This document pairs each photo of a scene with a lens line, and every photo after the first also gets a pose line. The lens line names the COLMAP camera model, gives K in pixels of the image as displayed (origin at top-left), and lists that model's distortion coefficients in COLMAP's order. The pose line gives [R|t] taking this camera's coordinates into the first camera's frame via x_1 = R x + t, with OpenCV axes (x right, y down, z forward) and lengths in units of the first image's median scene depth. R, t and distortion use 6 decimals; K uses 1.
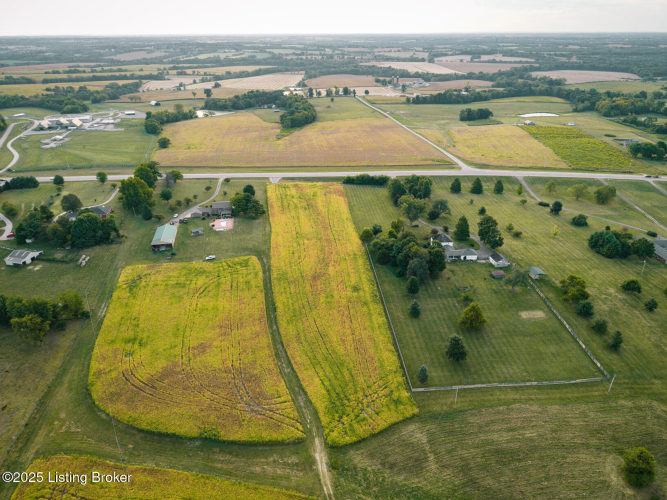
lens RADIAL K [[466.6, 0, 333.5], [0, 466.6, 250.0], [0, 0, 1]] dist [0.001305, -0.005906]
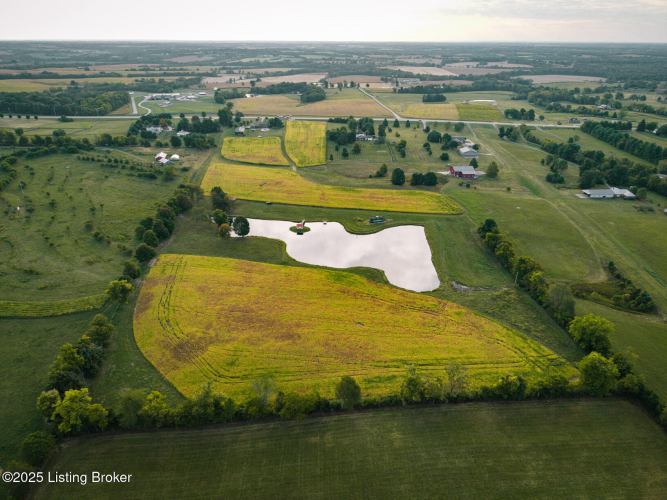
lens RADIAL K [[466.6, 0, 333.5], [0, 466.6, 250.0], [0, 0, 1]] dist [0.001305, -0.005906]
pose [[0.997378, 0.036845, -0.062290, 0.060845], [-0.037687, 0.999213, -0.012410, 0.132304], [0.061784, 0.014725, 0.997981, -0.291205]]
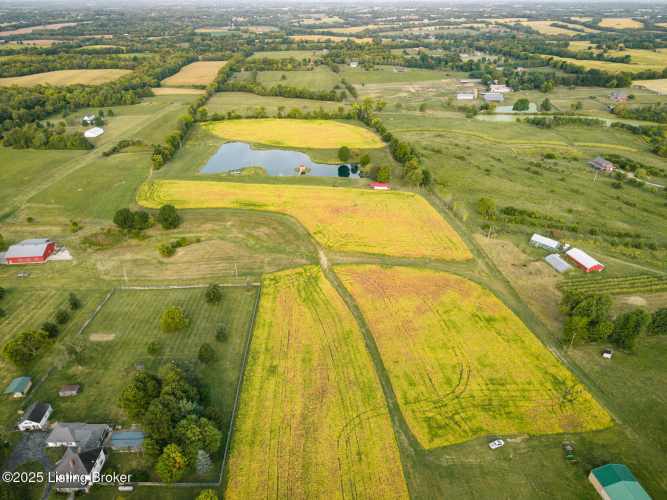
lens RADIAL K [[466.6, 0, 333.5], [0, 466.6, 250.0], [0, 0, 1]] dist [0.001305, -0.005906]
pose [[-0.999205, -0.022124, 0.033163, -0.015597], [0.013155, 0.602289, 0.798169, -0.134797], [-0.037632, 0.797971, -0.601520, 0.259948]]
